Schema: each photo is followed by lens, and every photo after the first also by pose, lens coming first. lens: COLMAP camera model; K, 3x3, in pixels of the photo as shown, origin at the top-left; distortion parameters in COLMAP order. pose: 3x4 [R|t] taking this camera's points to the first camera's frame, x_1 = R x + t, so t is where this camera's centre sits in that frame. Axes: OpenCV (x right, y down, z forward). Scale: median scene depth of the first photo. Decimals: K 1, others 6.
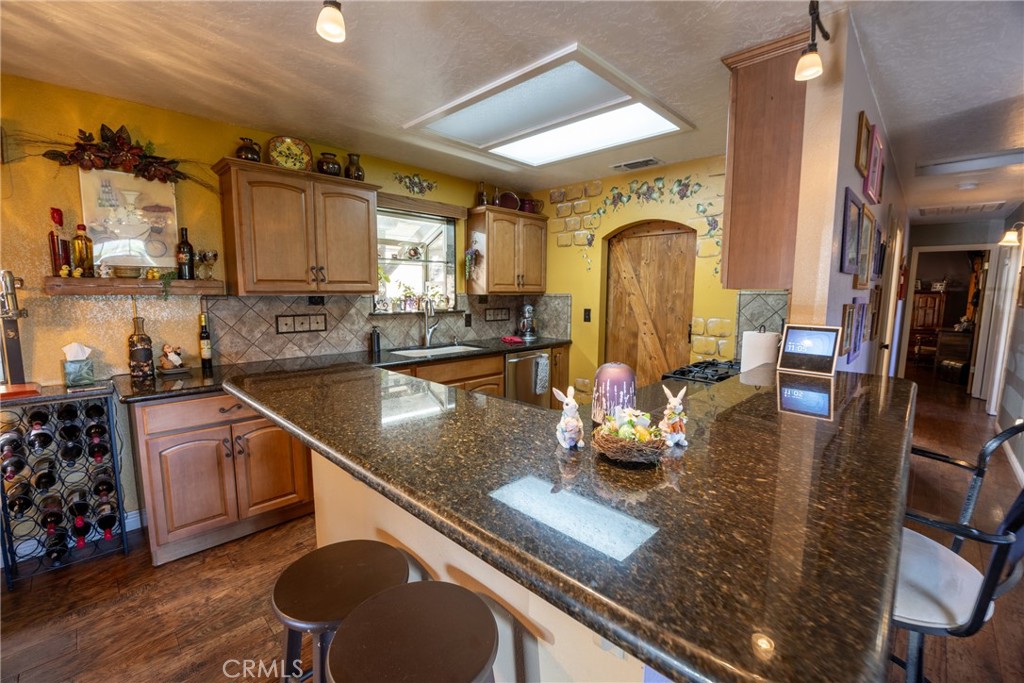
lens RADIAL K [[432.3, 0, 505.2], [0, 432.3, 343.9], [0, 0, 1]] dist [-0.018806, 0.000572]
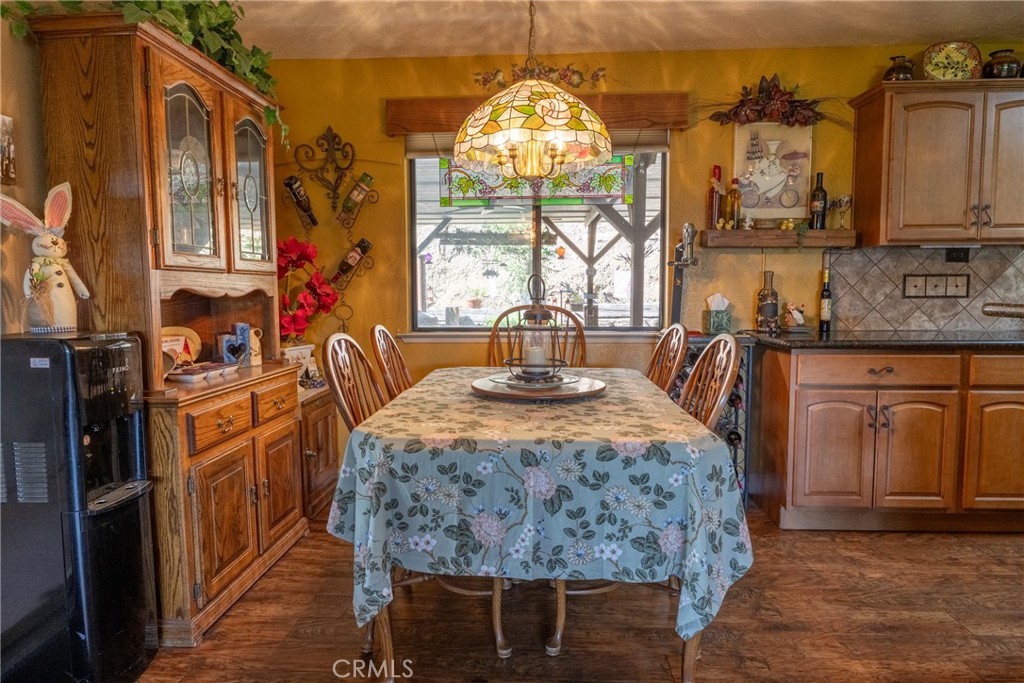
lens RADIAL K [[608.1, 0, 509.7], [0, 608.1, 341.6], [0, 0, 1]] dist [-0.009473, -0.001019]
pose [[0.664814, 0.053343, -0.745102, -0.188961], [-0.083154, 0.996533, -0.002851, 0.125844], [0.742367, 0.063854, 0.666944, -0.282424]]
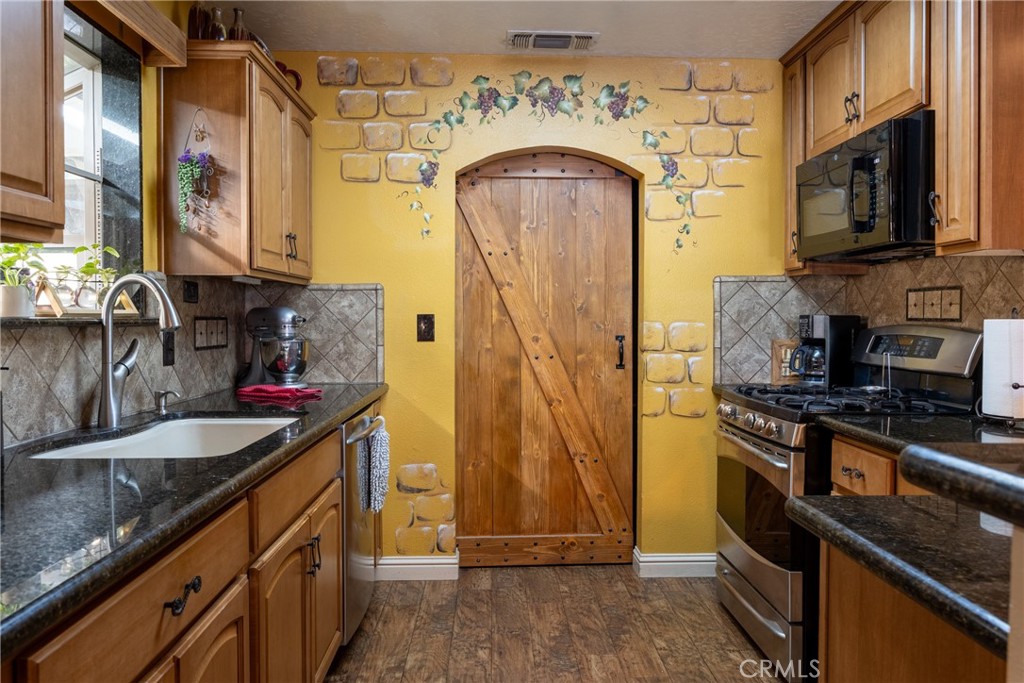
lens RADIAL K [[721.4, 0, 518.2], [0, 721.4, 329.3], [0, 0, 1]] dist [-0.003032, -0.002934]
pose [[0.677811, -0.017463, 0.735029, -0.485253], [0.091480, 0.993953, -0.060744, -0.009507], [-0.729523, 0.108413, 0.675310, 0.571192]]
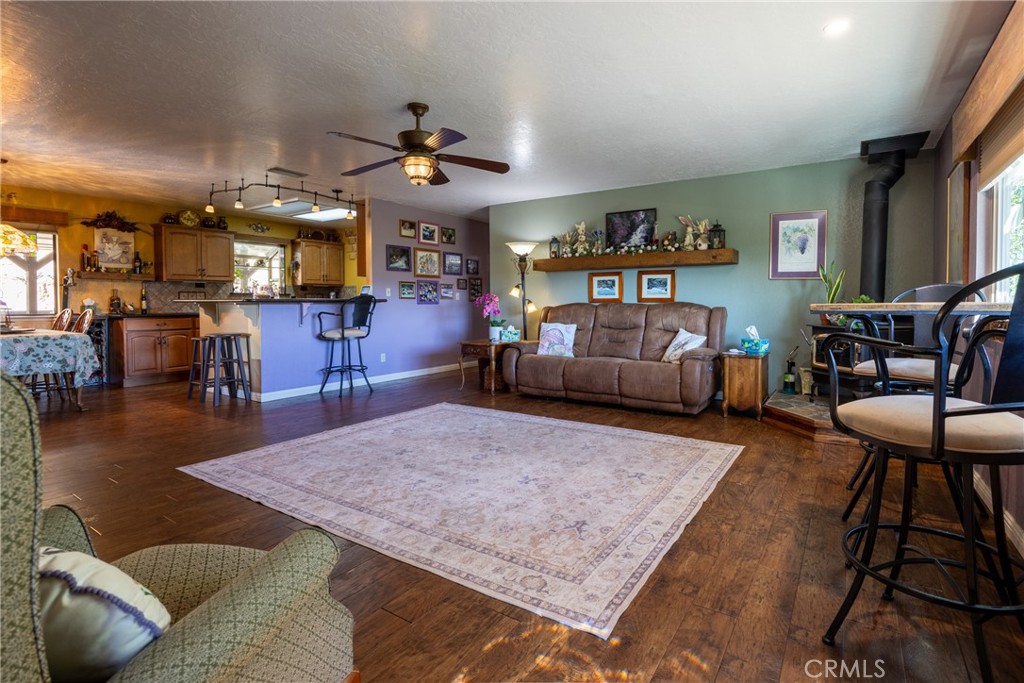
lens RADIAL K [[484.7, 0, 541.1], [0, 484.7, 313.2], [0, 0, 1]] dist [-0.003031, -0.001879]
pose [[0.975896, -0.013460, 0.217819, 0.713634], [0.035339, 0.994670, -0.096865, 0.346470], [-0.215354, 0.102227, 0.971171, -1.750102]]
